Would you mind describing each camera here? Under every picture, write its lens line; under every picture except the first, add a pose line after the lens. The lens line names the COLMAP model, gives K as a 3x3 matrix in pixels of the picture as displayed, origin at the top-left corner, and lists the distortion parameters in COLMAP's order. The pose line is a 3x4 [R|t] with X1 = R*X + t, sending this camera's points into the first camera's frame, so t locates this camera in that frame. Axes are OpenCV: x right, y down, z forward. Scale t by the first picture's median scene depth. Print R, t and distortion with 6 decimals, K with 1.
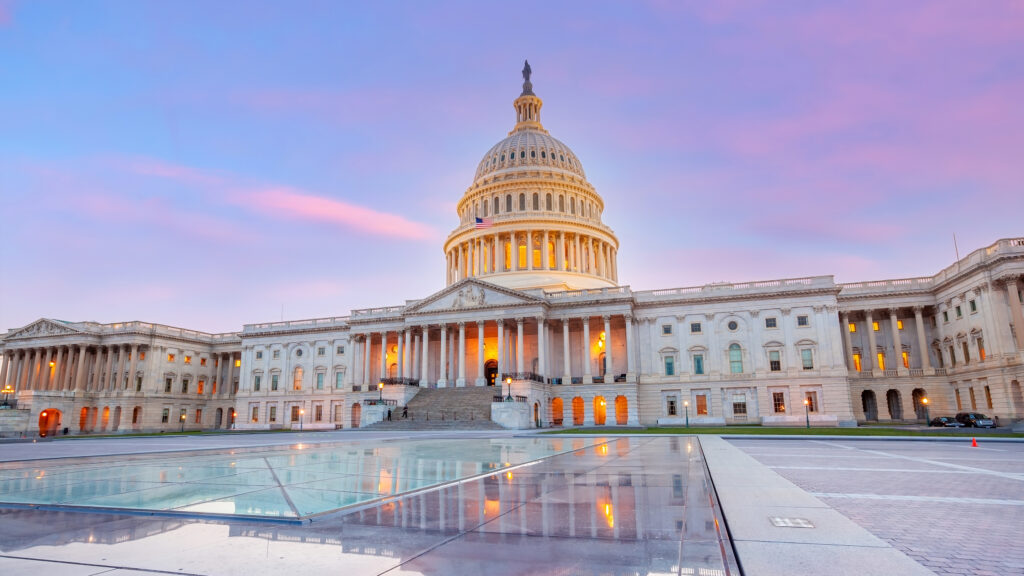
lens RADIAL K [[547.3, 0, 512.0], [0, 547.3, 288.0], [0, 0, 1]] dist [0.000332, 0.000005]
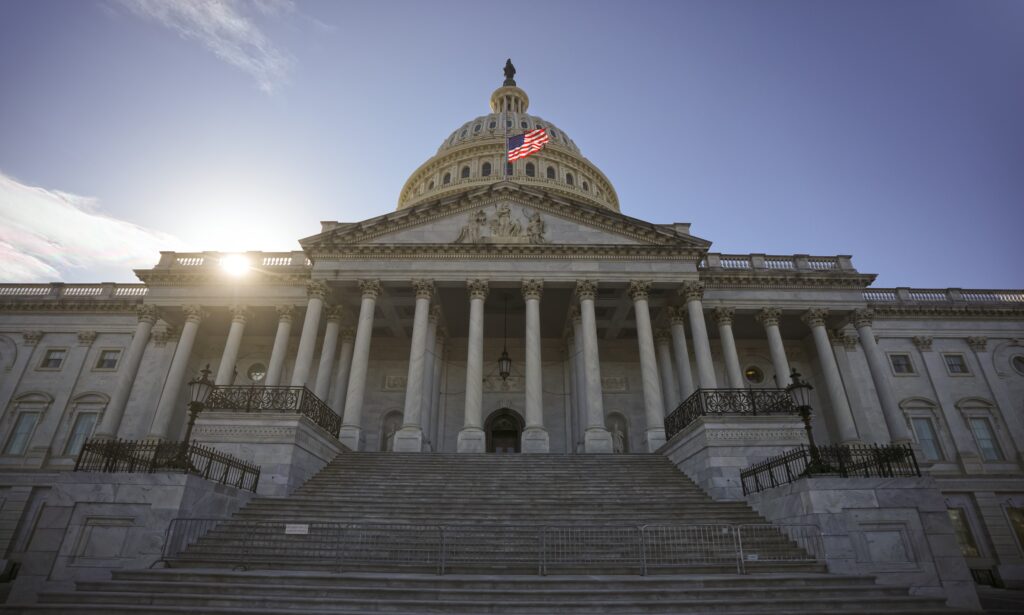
lens RADIAL K [[477.7, 0, 510.6], [0, 477.7, 332.6], [0, 0, 1]] dist [-0.016860, -0.000007]
pose [[0.951715, 0.145774, 0.270165, -0.136991], [-0.089367, 0.973508, -0.210468, 0.145125], [-0.293689, 0.176161, 0.939529, 0.613135]]
